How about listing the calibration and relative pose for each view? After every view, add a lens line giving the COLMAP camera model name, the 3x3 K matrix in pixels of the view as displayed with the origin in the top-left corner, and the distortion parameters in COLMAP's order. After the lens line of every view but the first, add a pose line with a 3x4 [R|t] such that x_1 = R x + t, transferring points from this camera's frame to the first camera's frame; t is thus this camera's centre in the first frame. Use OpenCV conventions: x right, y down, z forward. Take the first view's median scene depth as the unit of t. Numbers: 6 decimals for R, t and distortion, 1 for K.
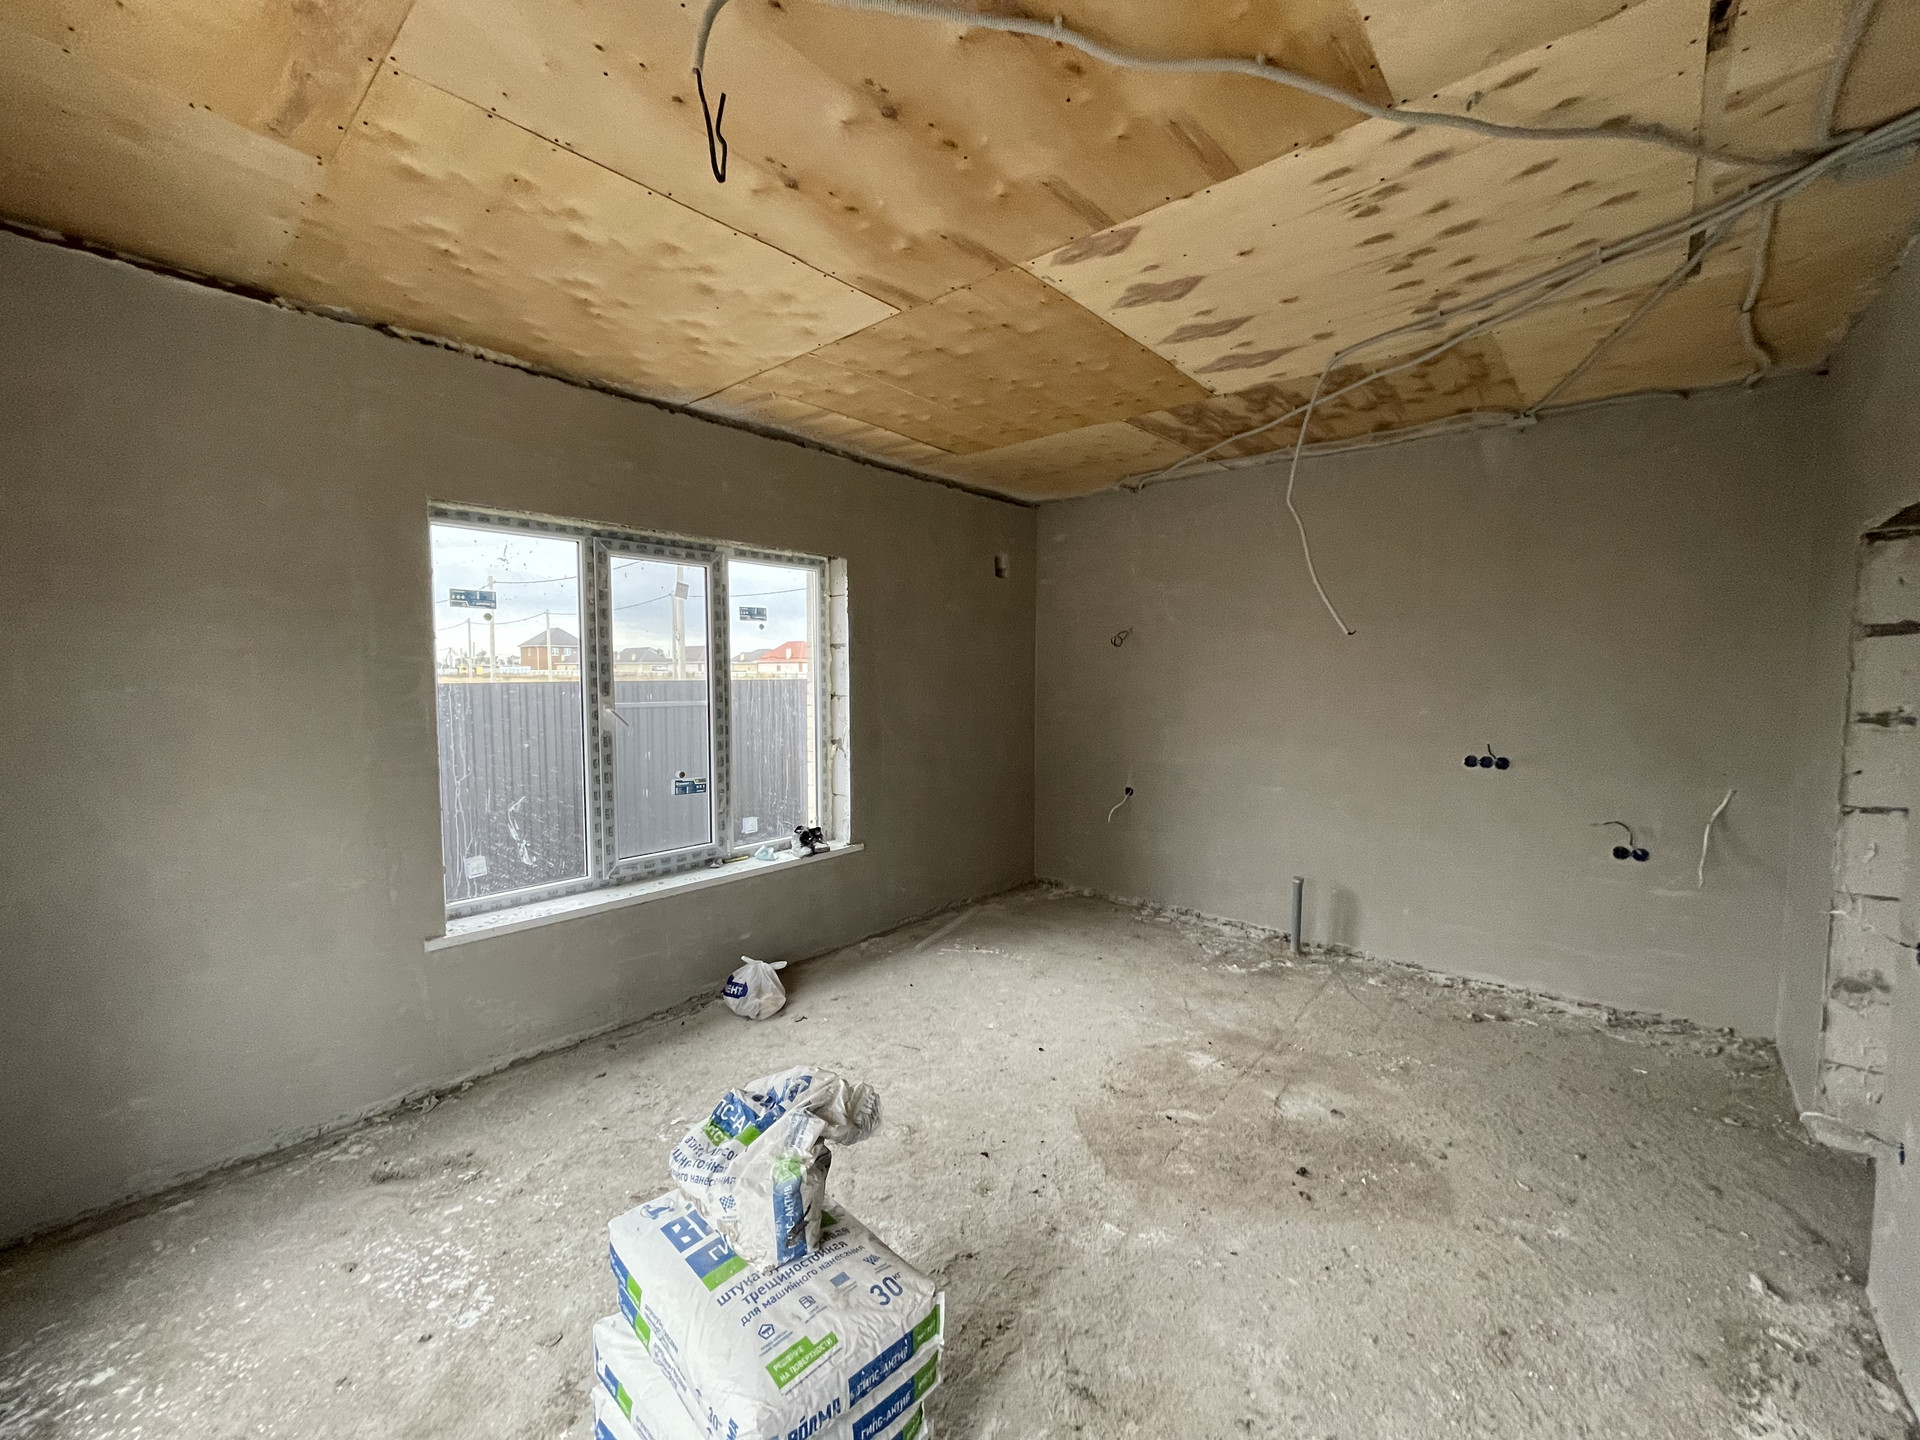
lens RADIAL K [[772.2, 0, 936.5], [0, 772.2, 713.7], [0, 0, 1]] dist [-0.000939, 0.000248]
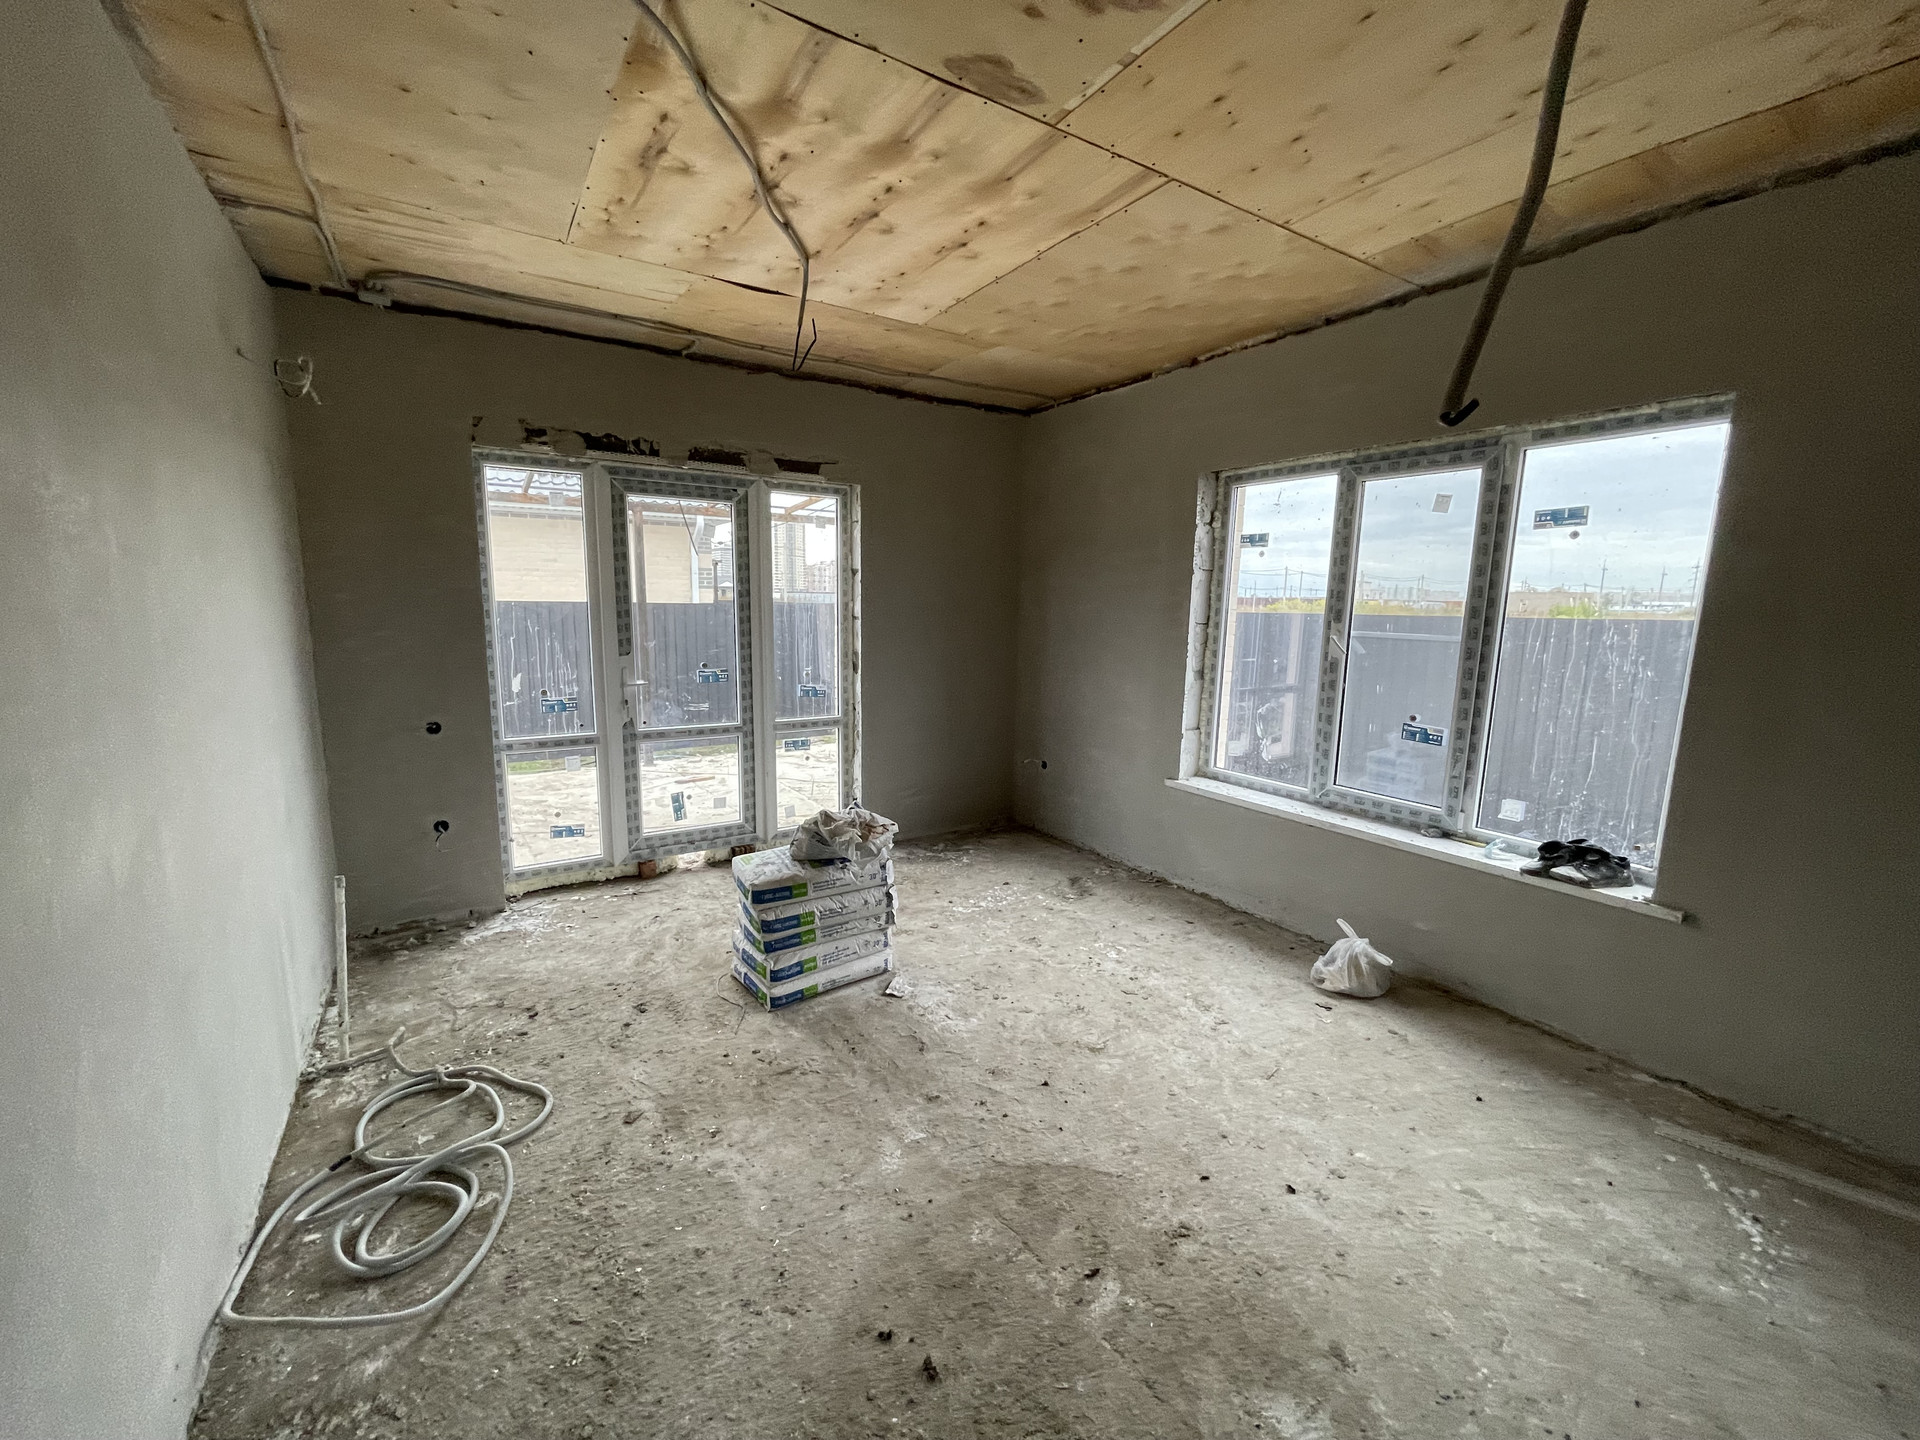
lens RADIAL K [[772.2, 0, 960.0], [0, 772.2, 712.9], [0, 0, 1]] dist [-0.000939, 0.000248]
pose [[-0.255094, 0.137480, -0.957093, 0.702901], [-0.066974, 0.984951, 0.159332, -0.035914], [0.964594, 0.104745, -0.242047, 0.781299]]
